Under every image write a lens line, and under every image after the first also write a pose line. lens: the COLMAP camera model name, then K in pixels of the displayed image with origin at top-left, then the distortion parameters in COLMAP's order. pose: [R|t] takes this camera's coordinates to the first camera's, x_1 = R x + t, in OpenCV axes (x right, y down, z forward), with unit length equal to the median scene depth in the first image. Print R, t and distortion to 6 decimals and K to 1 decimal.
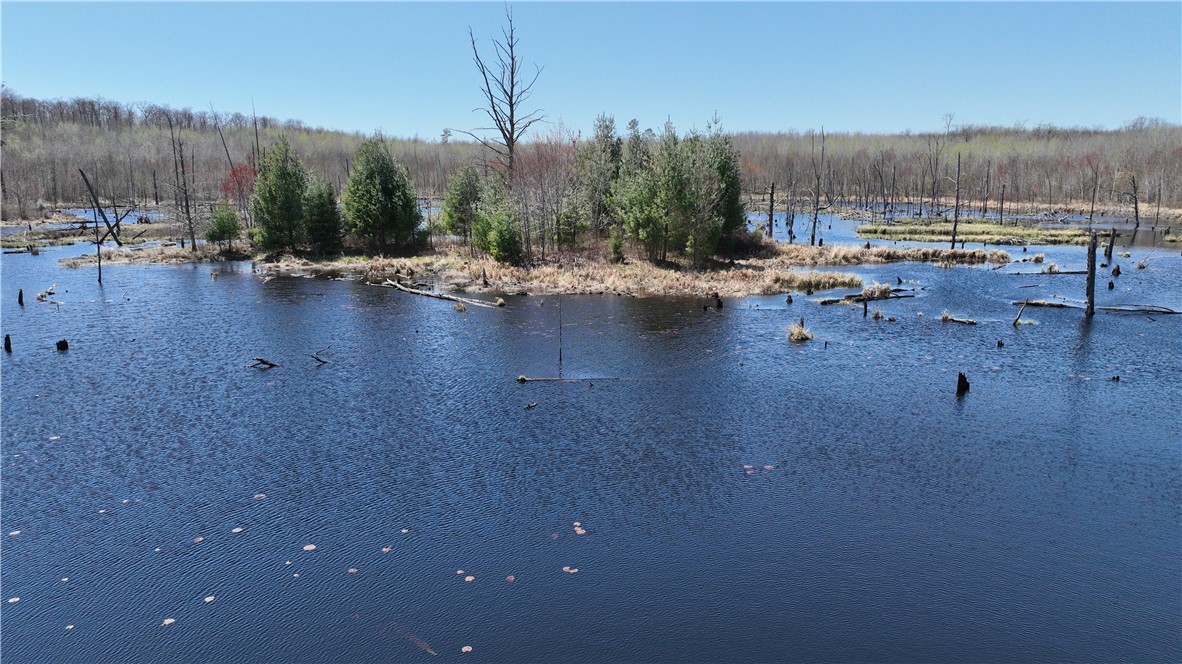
lens RADIAL K [[838.8, 0, 589.9], [0, 838.8, 327.1], [0, 0, 1]] dist [-0.017193, 0.044504]
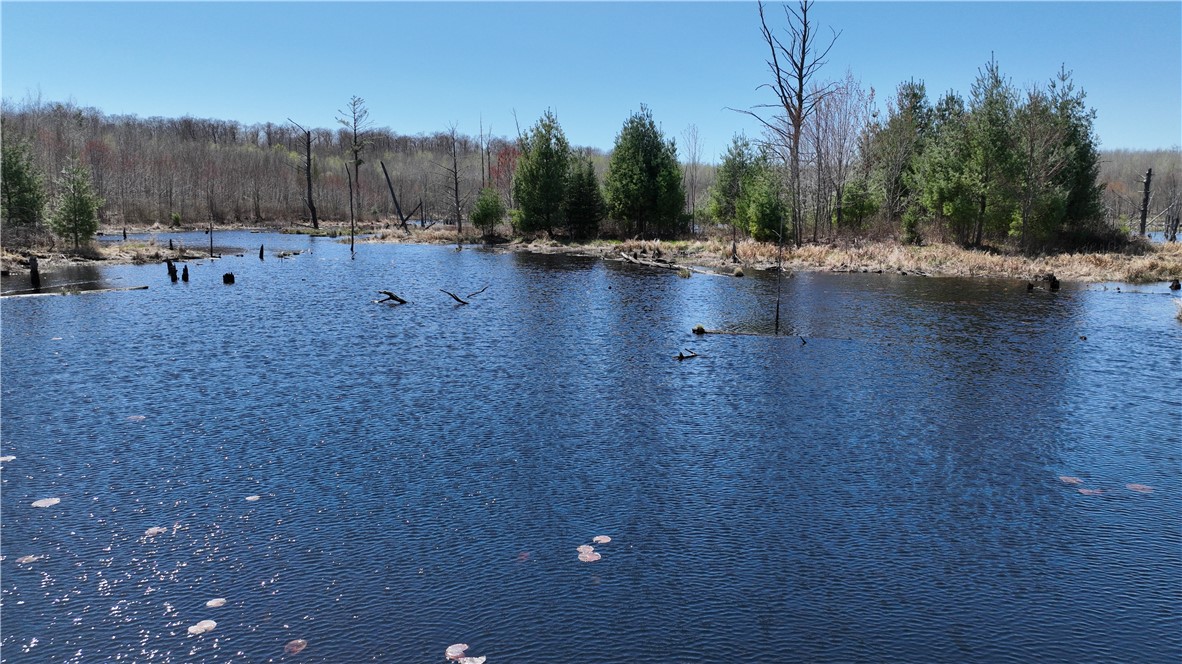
lens RADIAL K [[872.9, 0, 592.1], [0, 872.9, 294.4], [0, 0, 1]] dist [0.010030, 0.006210]
pose [[0.939663, 0.054504, -0.337731, 0.025711], [-0.078005, 0.995357, -0.056396, 0.030066], [0.333089, 0.079338, 0.939552, 0.125294]]
